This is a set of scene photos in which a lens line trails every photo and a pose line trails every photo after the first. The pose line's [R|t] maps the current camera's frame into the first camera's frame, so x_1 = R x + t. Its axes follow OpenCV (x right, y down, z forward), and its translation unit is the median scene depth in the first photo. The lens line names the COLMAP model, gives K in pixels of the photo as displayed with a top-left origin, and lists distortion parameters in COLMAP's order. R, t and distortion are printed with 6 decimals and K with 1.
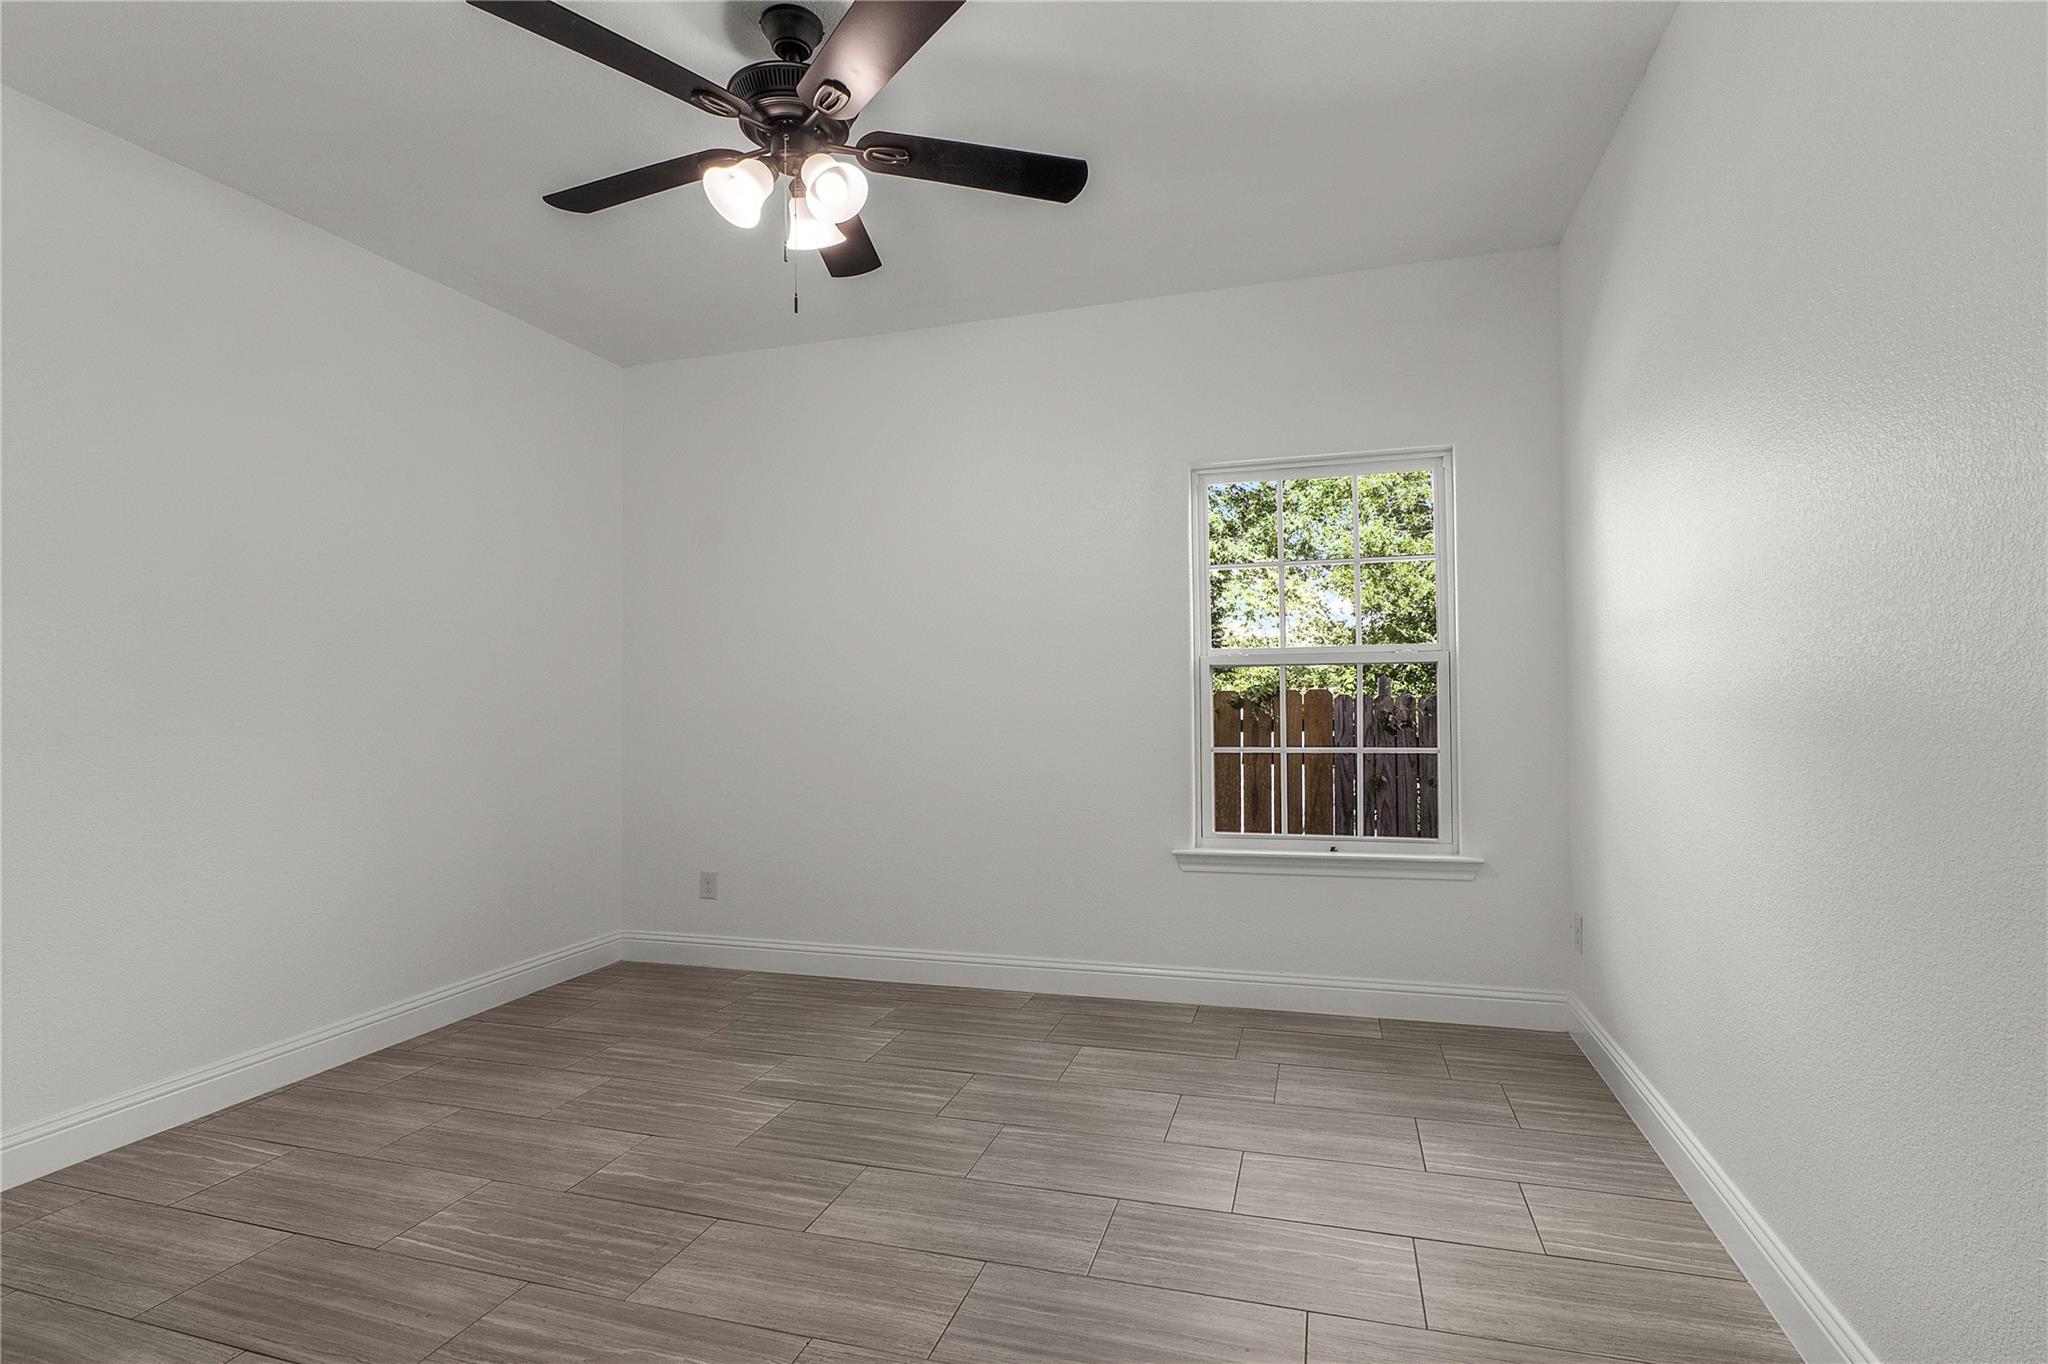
lens RADIAL K [[914.0, 0, 1034.1], [0, 914.0, 677.9], [0, 0, 1]] dist [-0.004909, -0.000217]
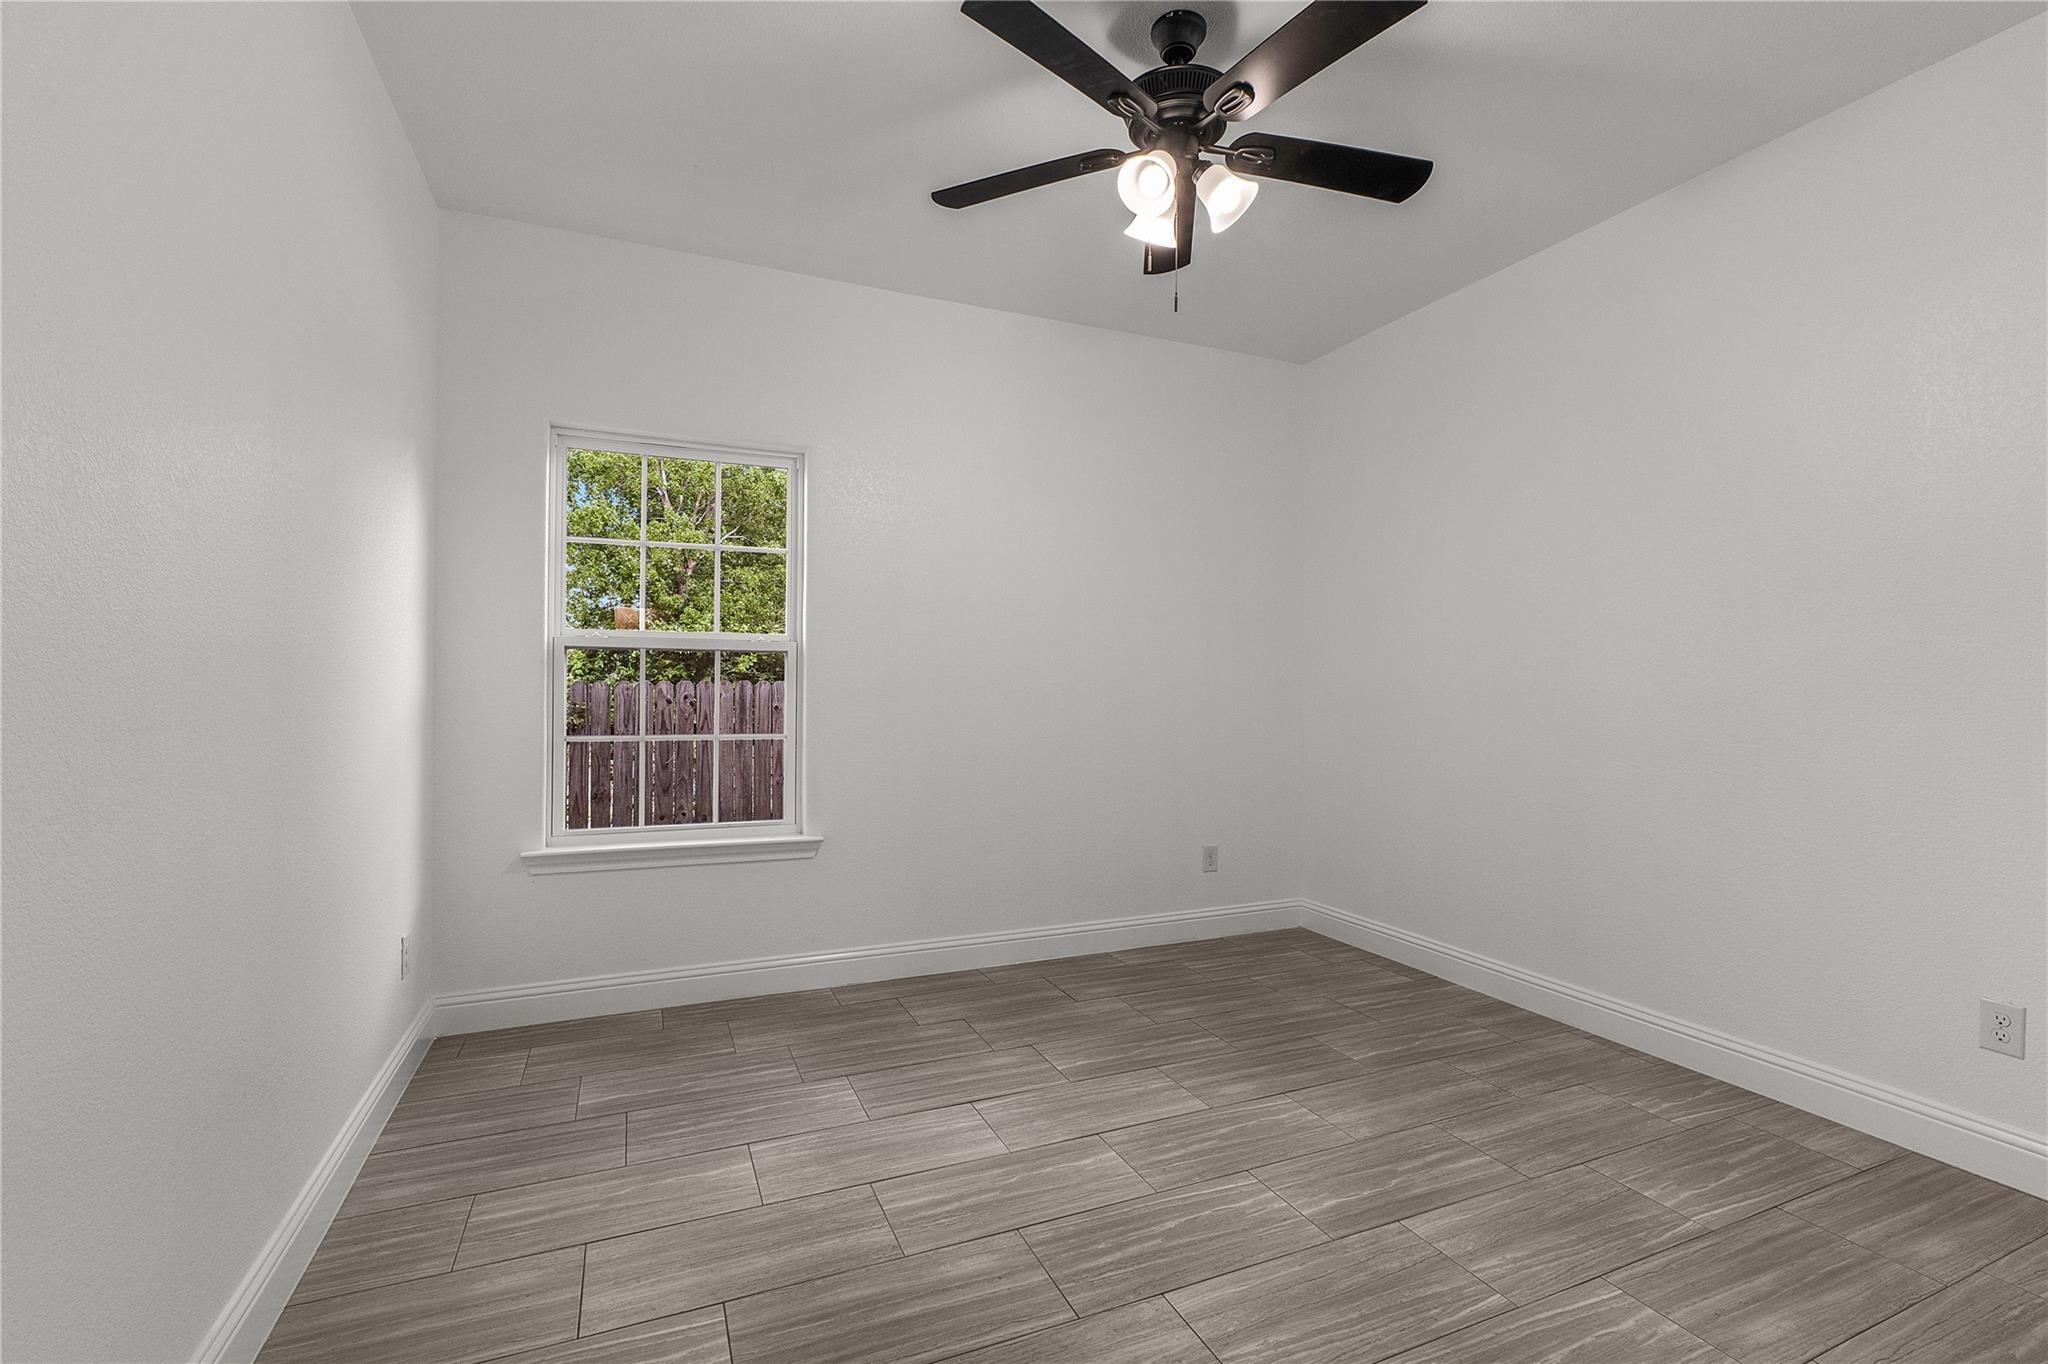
lens RADIAL K [[932.5, 0, 1024.0], [0, 932.5, 682.0], [0, 0, 1]] dist [-0.000919, -0.000271]
pose [[0.766344, 0.025746, 0.641914, -0.449766], [-0.038205, 0.999255, 0.005533, 0.013990], [-0.641293, -0.028765, 0.766757, 0.131866]]
